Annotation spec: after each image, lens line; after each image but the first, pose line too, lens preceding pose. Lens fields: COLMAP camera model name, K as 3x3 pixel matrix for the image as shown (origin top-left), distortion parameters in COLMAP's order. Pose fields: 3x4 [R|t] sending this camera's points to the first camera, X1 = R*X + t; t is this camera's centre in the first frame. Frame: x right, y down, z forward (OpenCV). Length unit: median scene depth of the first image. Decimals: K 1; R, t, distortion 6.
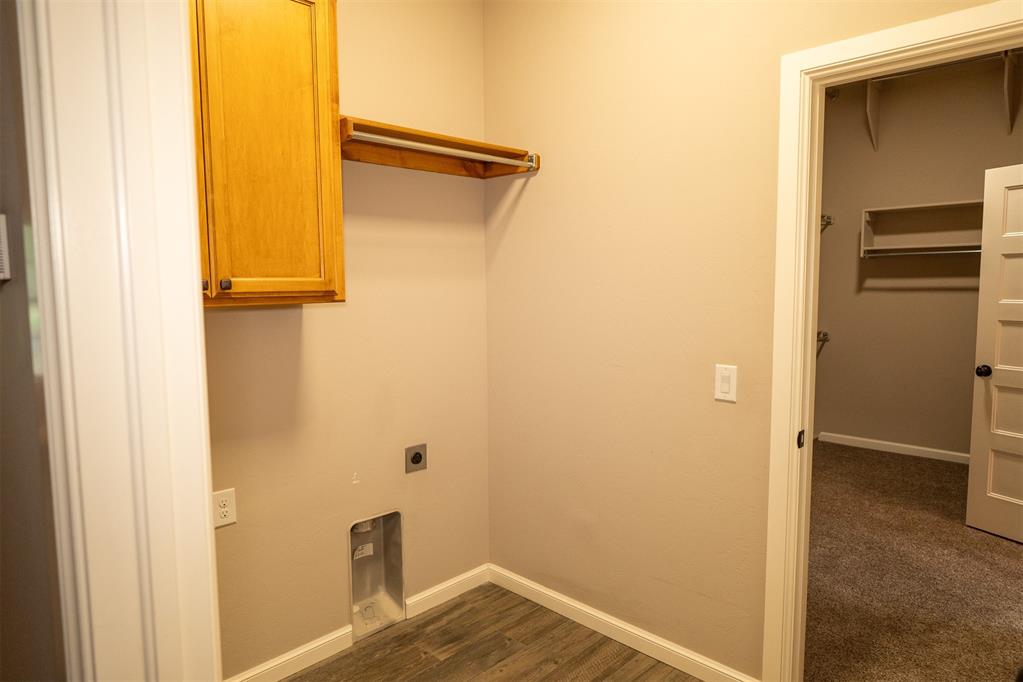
lens RADIAL K [[636.6, 0, 502.5], [0, 636.6, 344.3], [0, 0, 1]] dist [-0.004357, -0.009582]
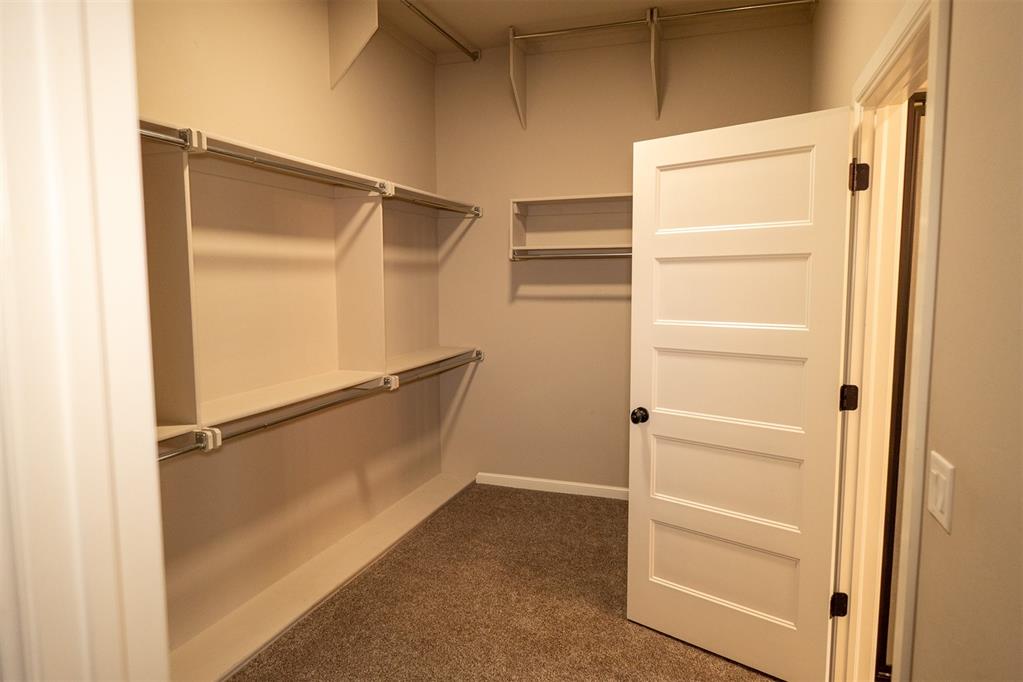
lens RADIAL K [[636.6, 0, 514.0], [0, 636.6, 337.5], [0, 0, 1]] dist [-0.004357, -0.009582]
pose [[0.897627, -0.027367, 0.439906, 0.267020], [0.031029, 0.999518, -0.001134, -0.045982], [-0.439663, 0.014667, 0.898043, 0.347795]]
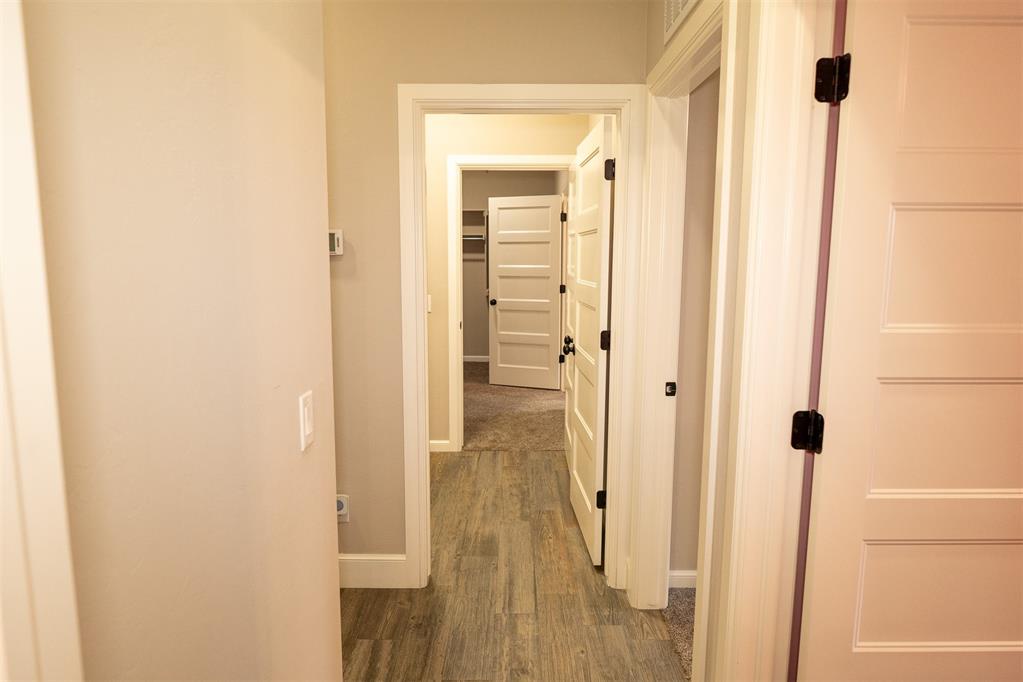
lens RADIAL K [[636.6, 0, 511.2], [0, 636.6, 341.0], [0, 0, 1]] dist [-0.004357, -0.009582]
pose [[0.711601, -0.081283, 0.697866, -0.501471], [0.054321, 0.996677, 0.060697, 0.039886], [-0.700481, -0.005283, 0.713652, -0.378608]]
